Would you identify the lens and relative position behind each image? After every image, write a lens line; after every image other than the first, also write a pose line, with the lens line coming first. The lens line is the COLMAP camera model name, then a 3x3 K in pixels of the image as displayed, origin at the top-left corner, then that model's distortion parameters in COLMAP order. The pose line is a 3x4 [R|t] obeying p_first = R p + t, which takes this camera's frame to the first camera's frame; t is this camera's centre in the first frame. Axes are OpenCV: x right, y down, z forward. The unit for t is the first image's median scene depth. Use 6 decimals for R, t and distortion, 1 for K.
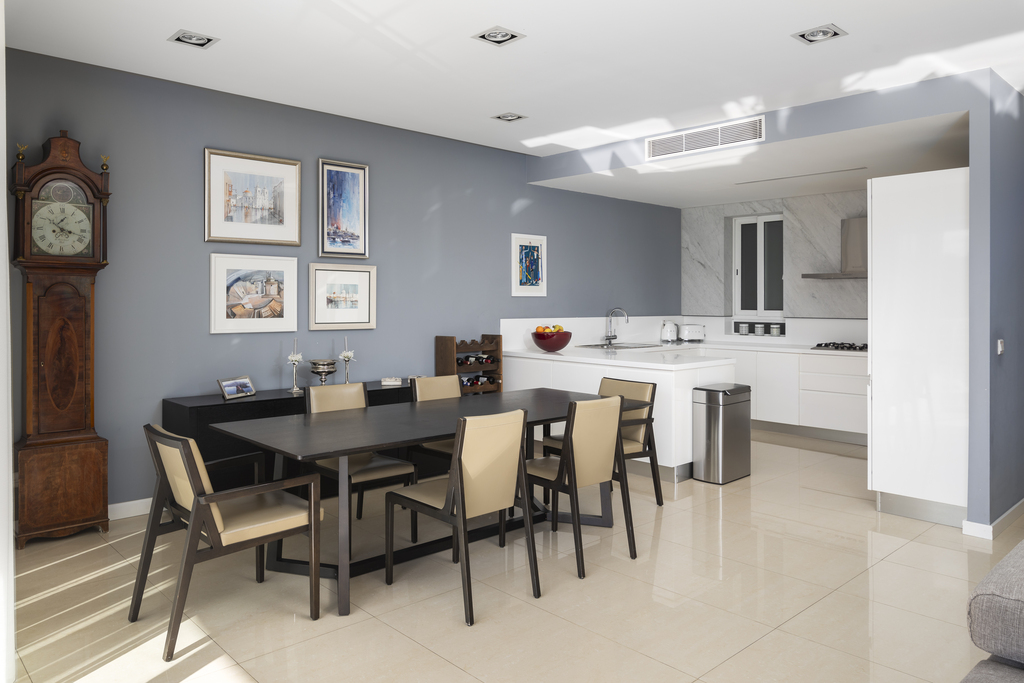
lens RADIAL K [[717.3, 0, 511.0], [0, 717.3, 303.3], [0, 0, 1]] dist [0.002127, 0.001093]
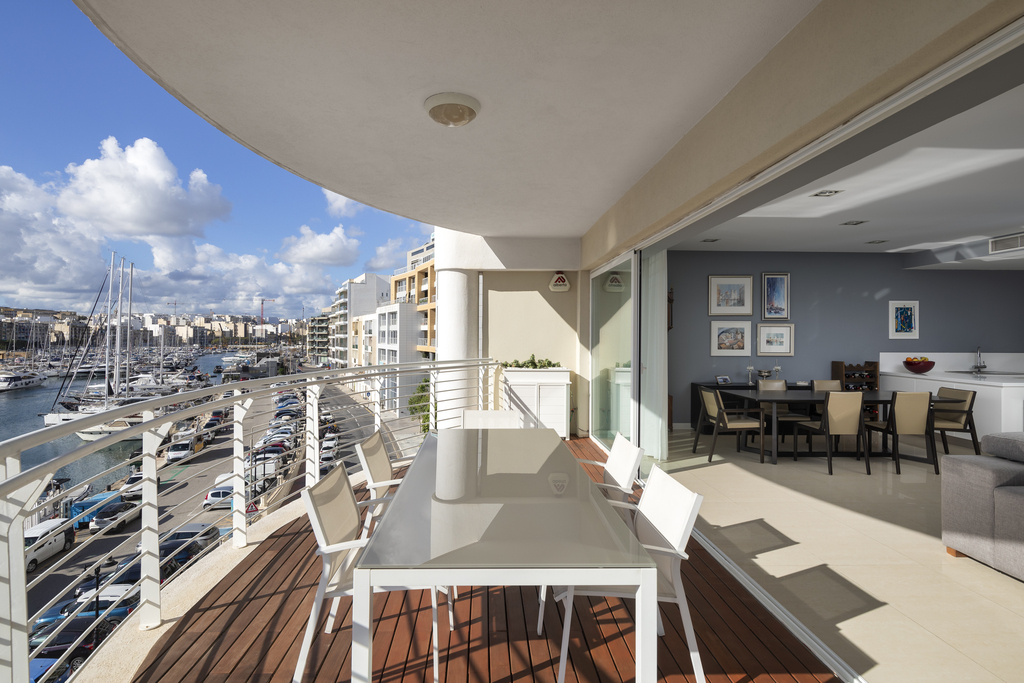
lens RADIAL K [[484.8, 0, 512.0], [0, 484.8, 341.5], [0, 0, 1]] dist [0.002120, 0.000386]
pose [[0.745301, 0.005011, -0.666709, 0.113071], [-0.002302, 0.999985, 0.004942, -0.008291], [0.666724, -0.002149, 0.745302, -0.466113]]
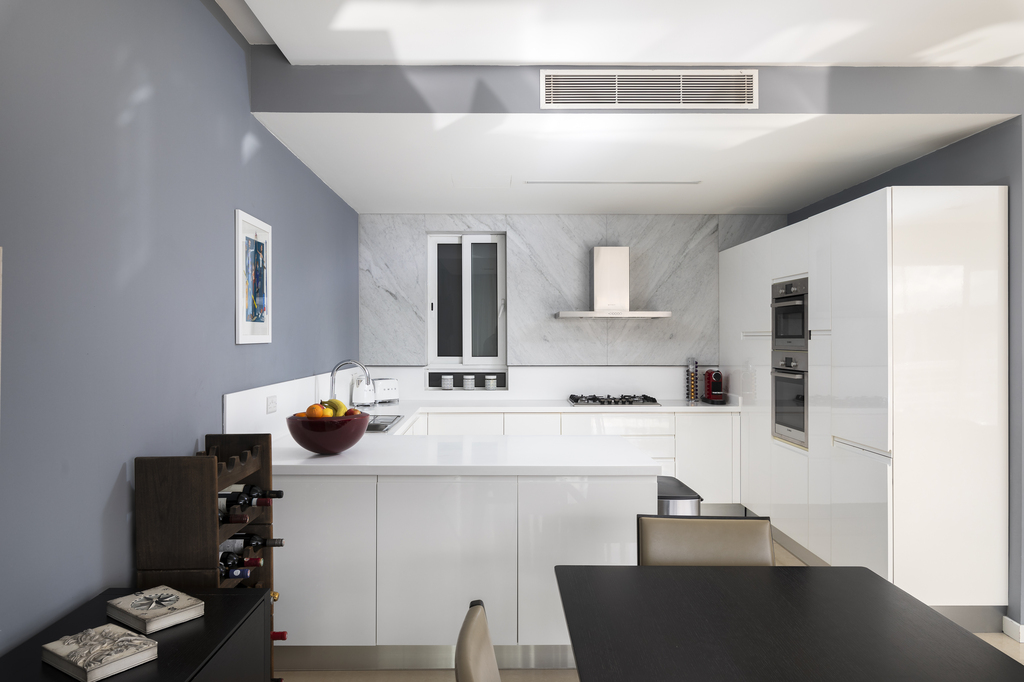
lens RADIAL K [[698.6, 0, 512.0], [0, 698.6, 341.0], [0, 0, 1]] dist [0.002022, 0.000687]
pose [[0.685364, -0.006729, 0.728170, -0.236934], [0.004555, 0.999977, 0.004953, -0.015386], [-0.728186, -0.000077, 0.685379, 0.635649]]
